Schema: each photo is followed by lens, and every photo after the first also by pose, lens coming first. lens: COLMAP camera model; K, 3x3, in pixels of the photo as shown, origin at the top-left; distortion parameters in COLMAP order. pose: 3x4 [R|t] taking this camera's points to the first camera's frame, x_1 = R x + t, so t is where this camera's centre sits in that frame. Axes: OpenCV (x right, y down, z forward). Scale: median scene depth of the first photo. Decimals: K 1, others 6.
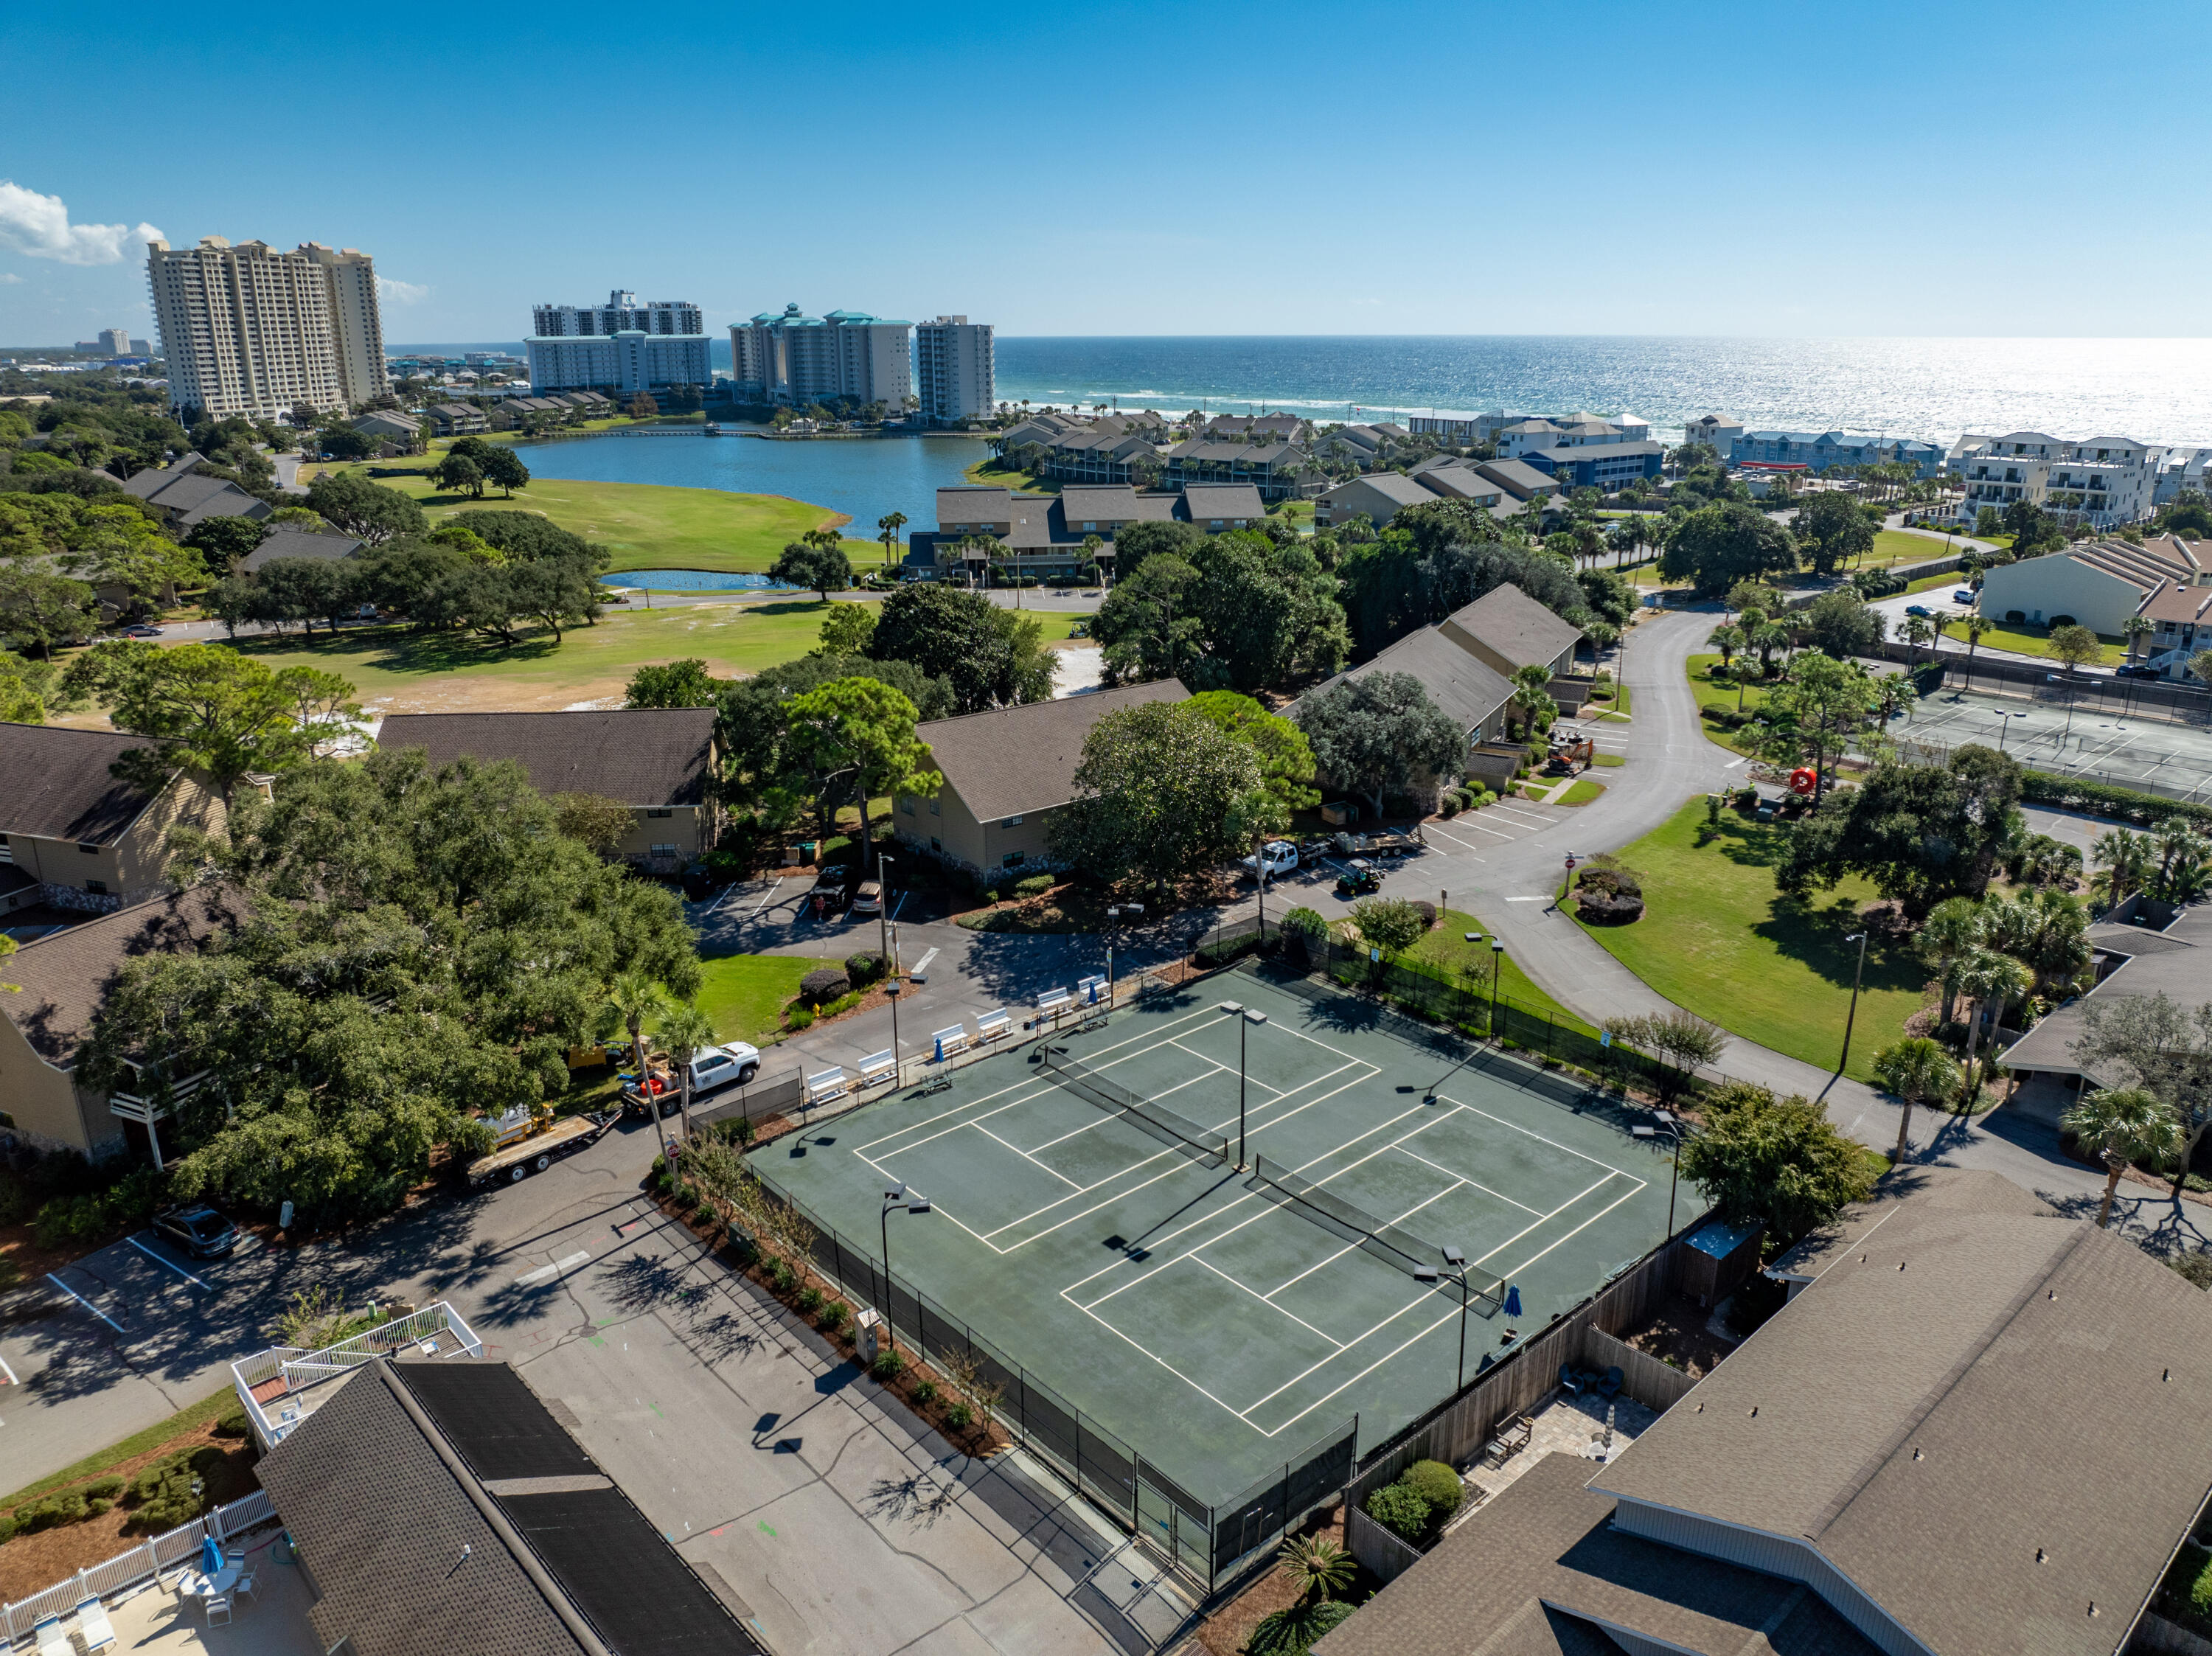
lens RADIAL K [[1549.3, 0, 1118.4], [0, 1549.3, 824.5], [0, 0, 1]] dist [-0.041669, -0.000414]
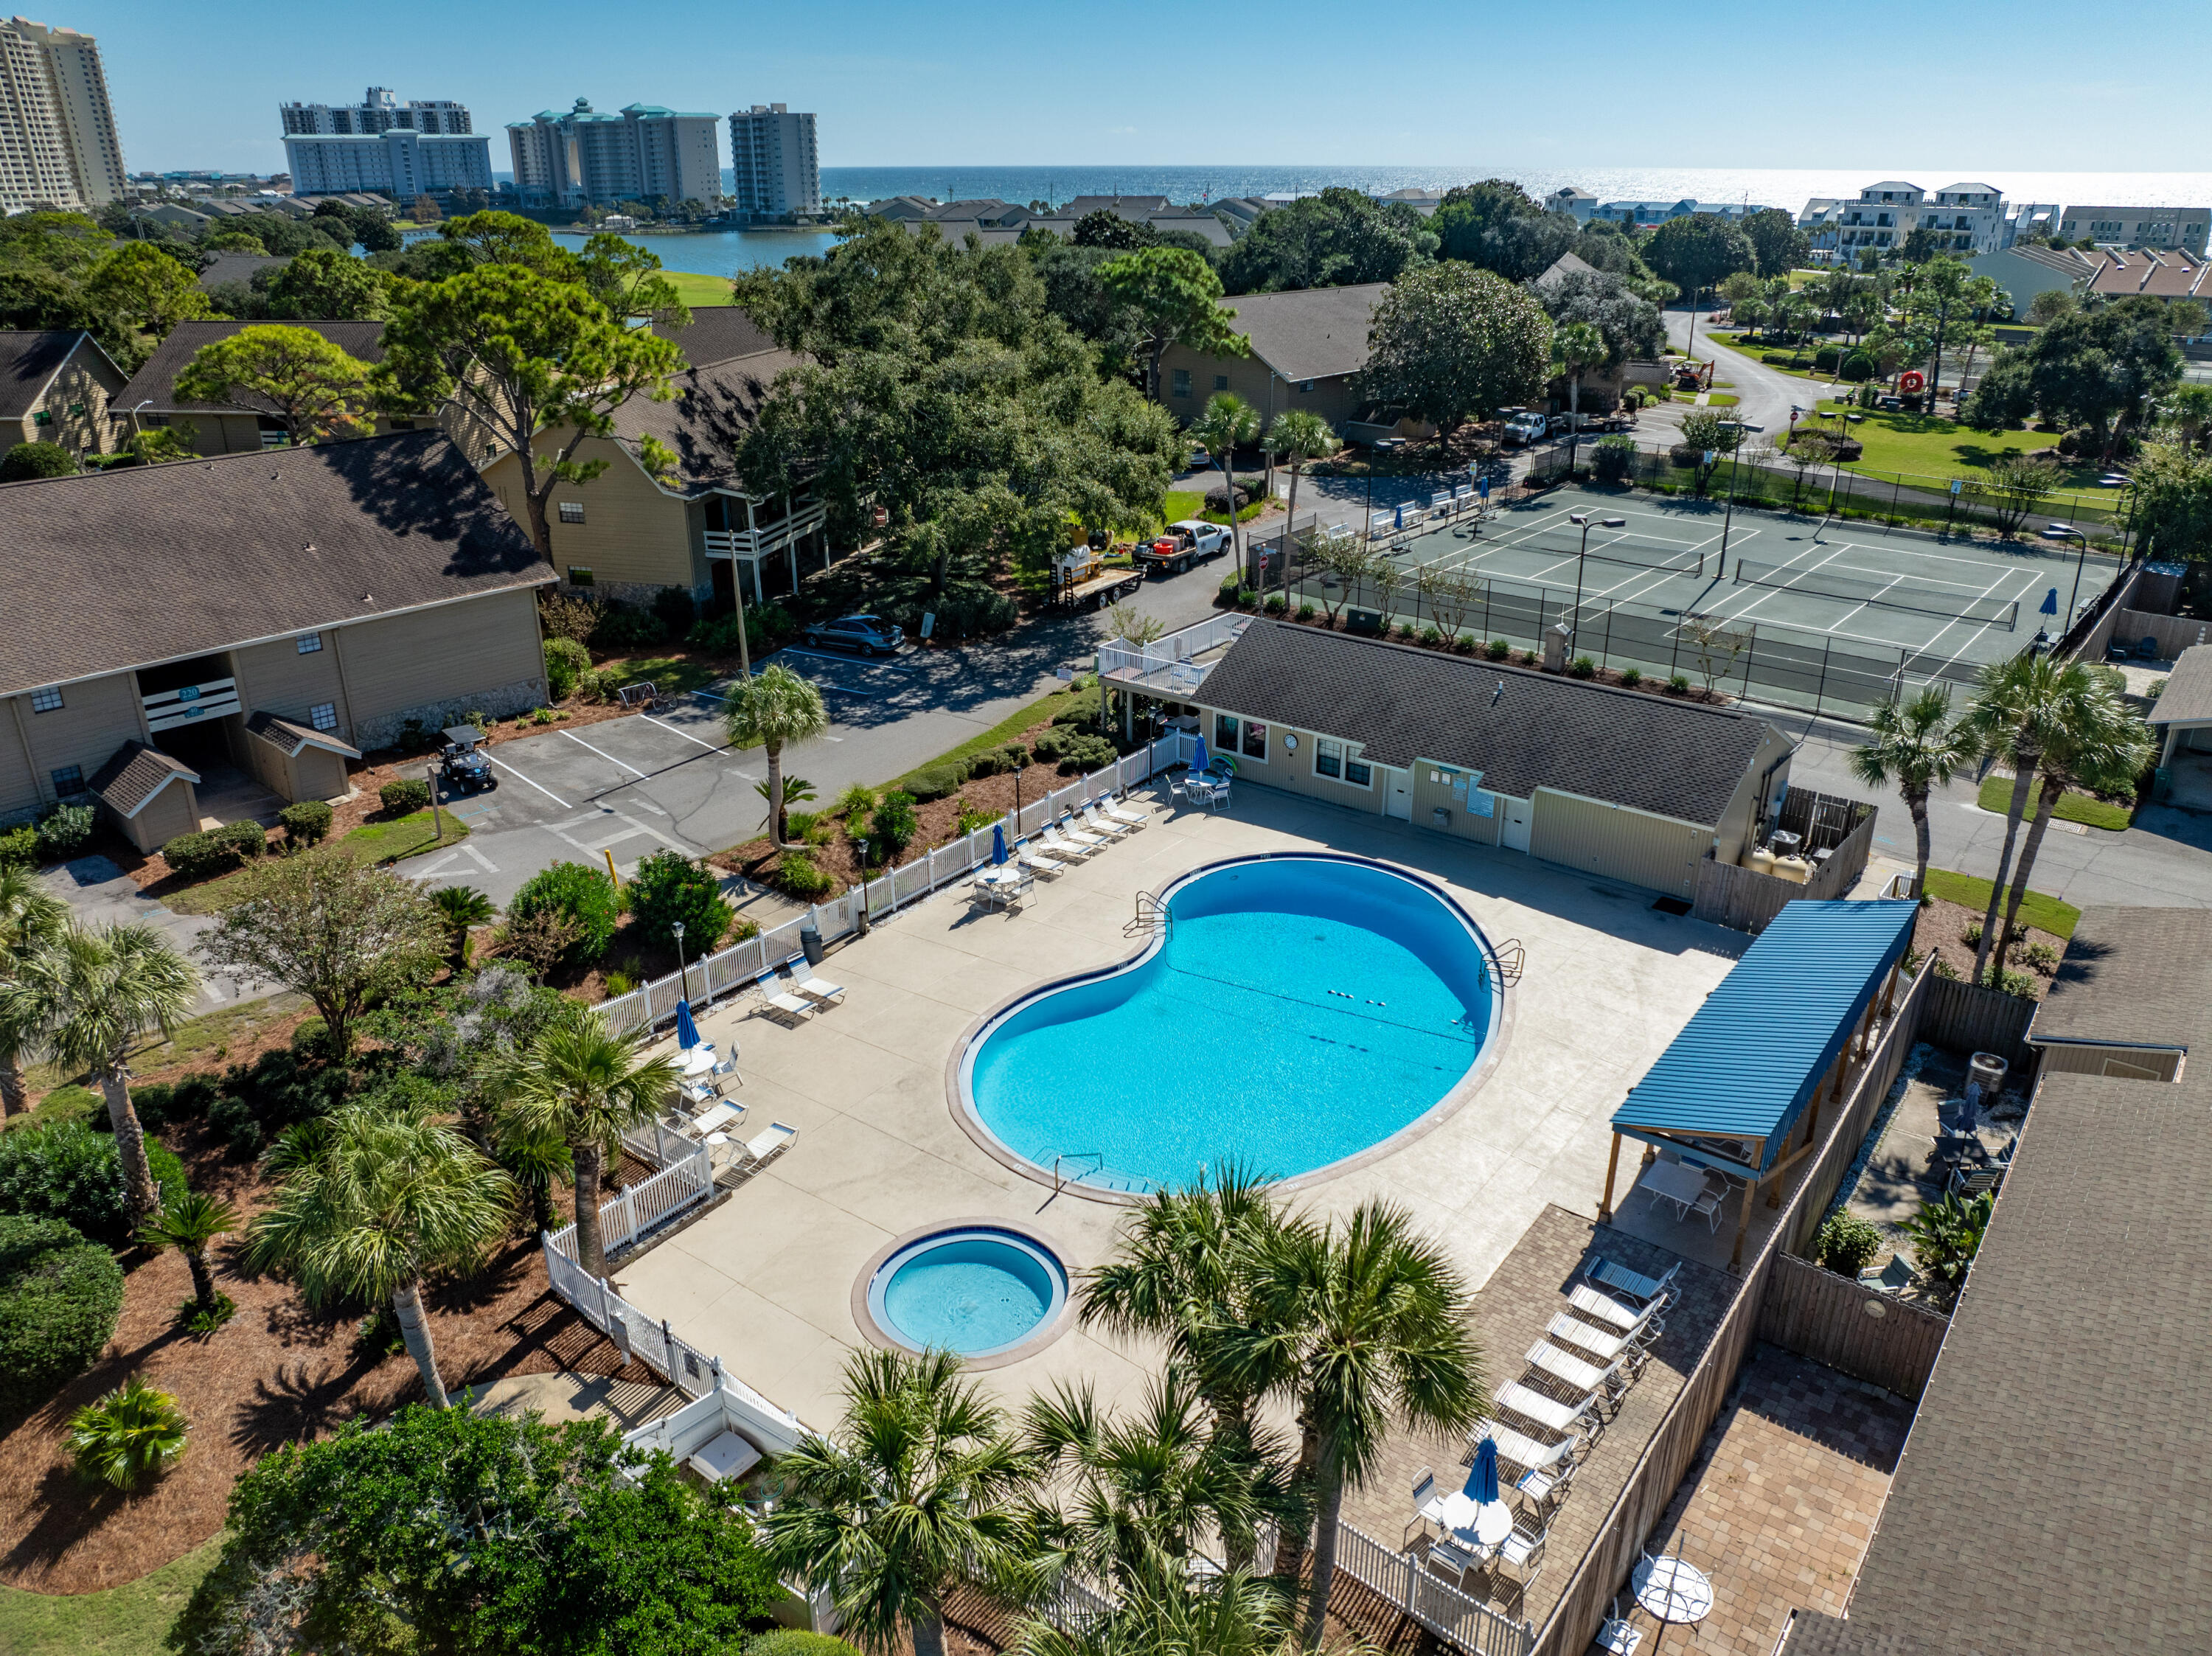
lens RADIAL K [[1549.3, 0, 1118.4], [0, 1549.3, 824.5], [0, 0, 1]] dist [-0.041669, -0.000414]
pose [[0.987996, -0.058030, 0.143162, -0.239466], [0.043898, 0.994021, 0.099973, 0.121195], [-0.148108, -0.092489, 0.984637, -0.035035]]
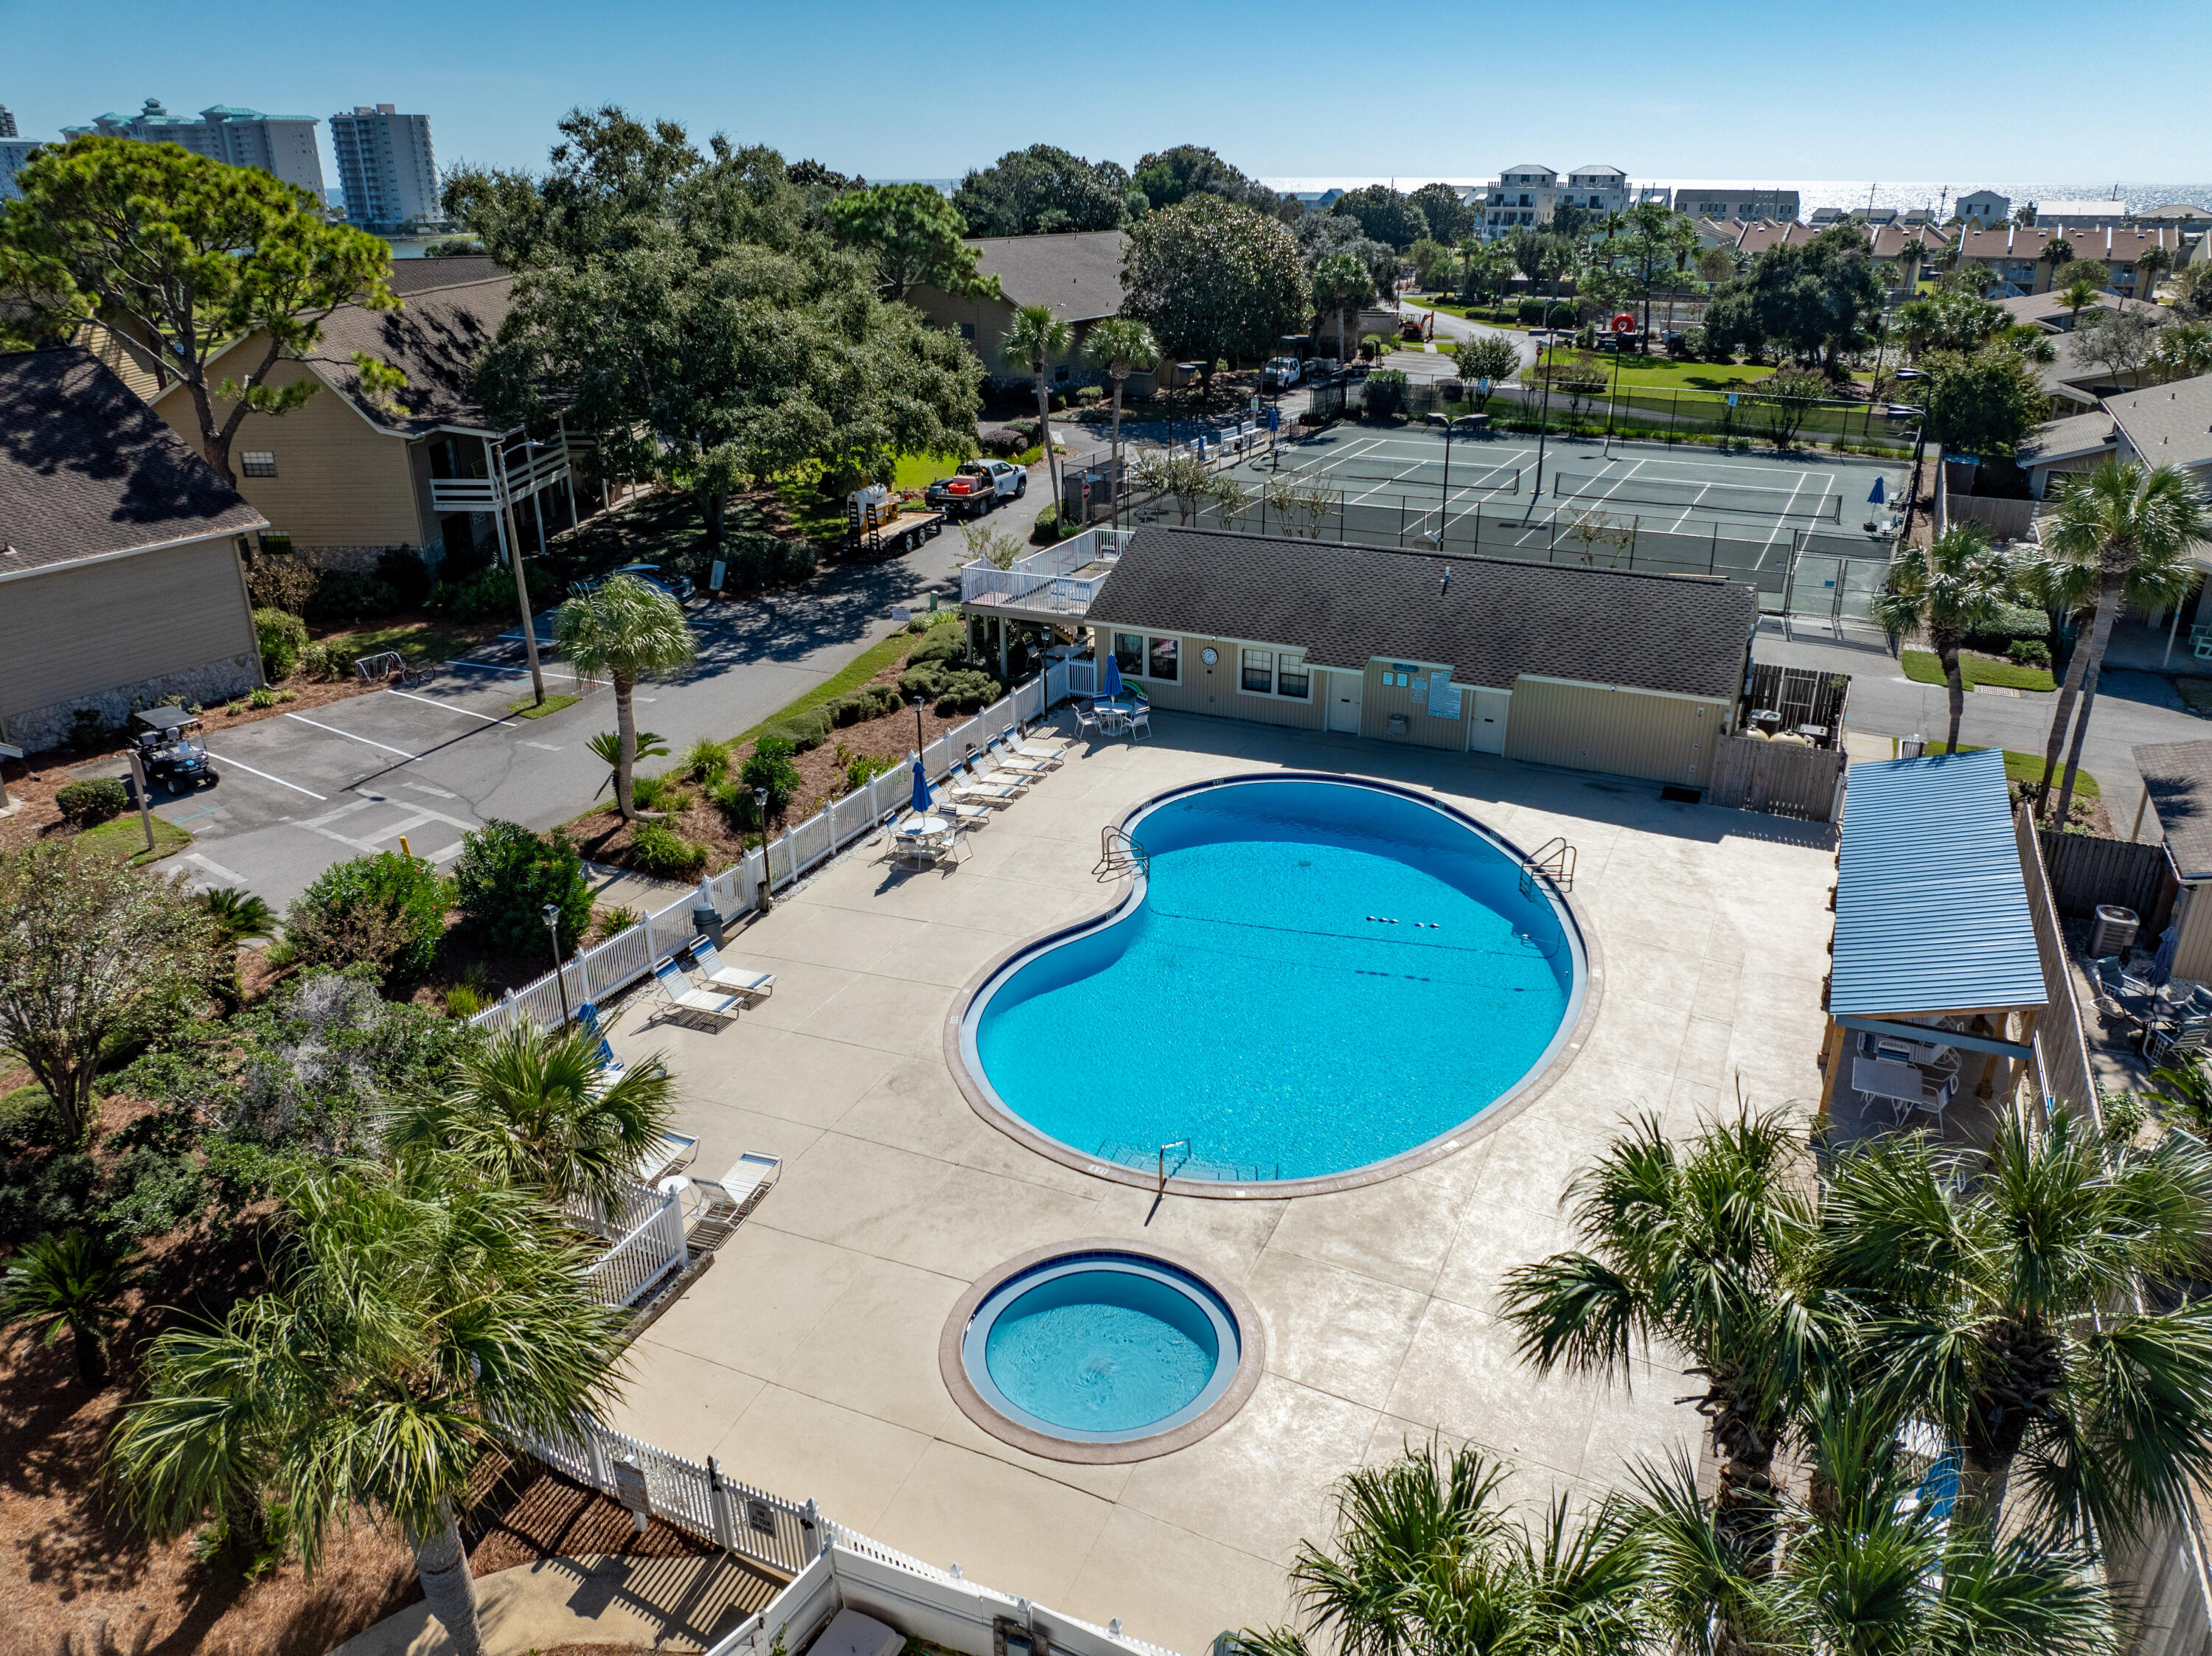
lens RADIAL K [[1549.9, 0, 1115.7], [0, 1549.9, 825.8], [0, 0, 1]] dist [-0.054655, 0.025423]
pose [[0.931019, -0.140097, 0.337011, -0.271953], [0.109330, 0.988044, 0.108702, 0.136478], [-0.348210, -0.064358, 0.935205, 0.023951]]
